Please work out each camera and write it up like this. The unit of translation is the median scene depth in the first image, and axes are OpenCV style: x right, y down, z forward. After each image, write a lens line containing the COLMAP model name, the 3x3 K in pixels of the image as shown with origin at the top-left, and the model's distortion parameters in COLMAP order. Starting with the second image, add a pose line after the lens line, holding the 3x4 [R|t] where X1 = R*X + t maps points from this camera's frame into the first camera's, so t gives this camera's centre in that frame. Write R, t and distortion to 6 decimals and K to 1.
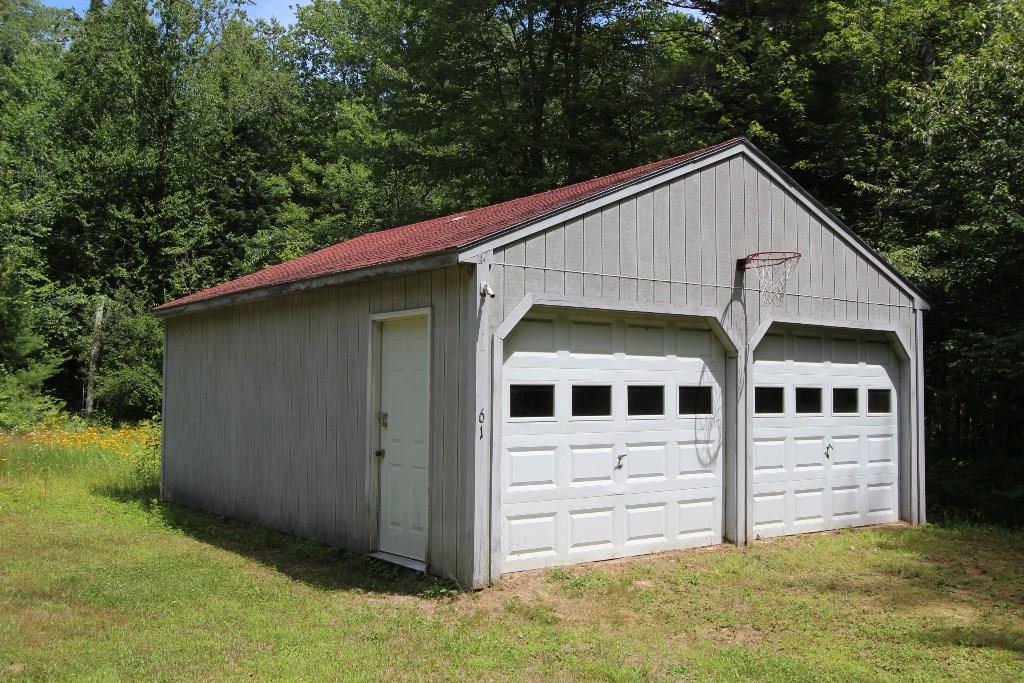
lens RADIAL K [[989.4, 0, 512.5], [0, 989.4, 342.4], [0, 0, 1]] dist [0.012180, 0.000000]
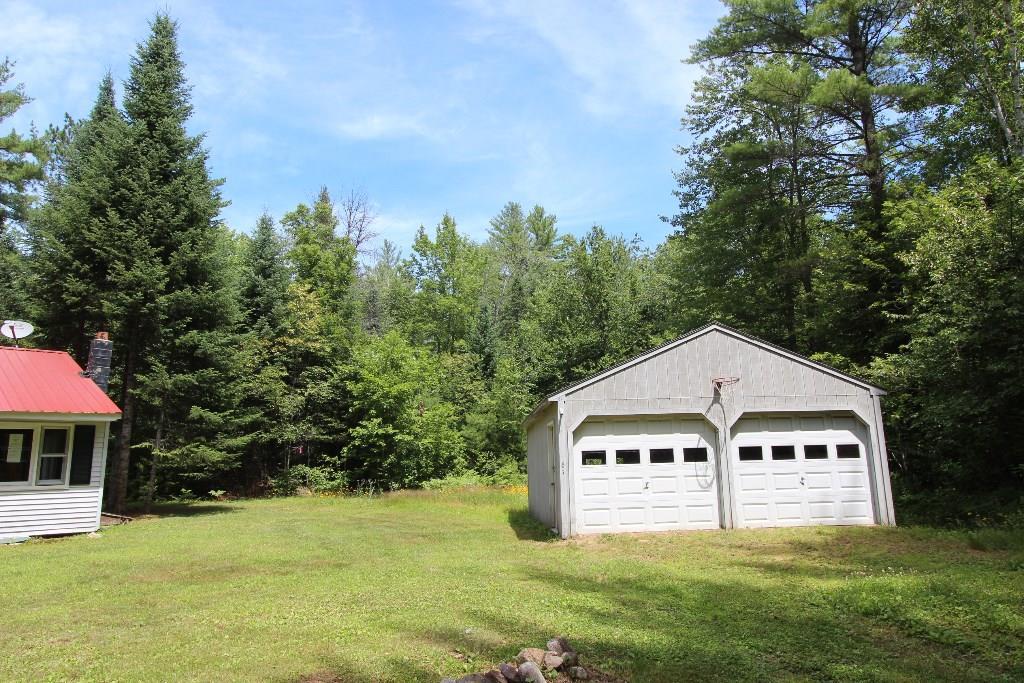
lens RADIAL K [[708.4, 0, 511.3], [0, 708.4, 340.2], [0, 0, 1]] dist [-0.002138, -0.000658]
pose [[0.815956, -0.136693, -0.561721, 0.708949], [0.059368, 0.986320, -0.153780, 0.026973], [0.575057, 0.092129, 0.812909, -0.402590]]
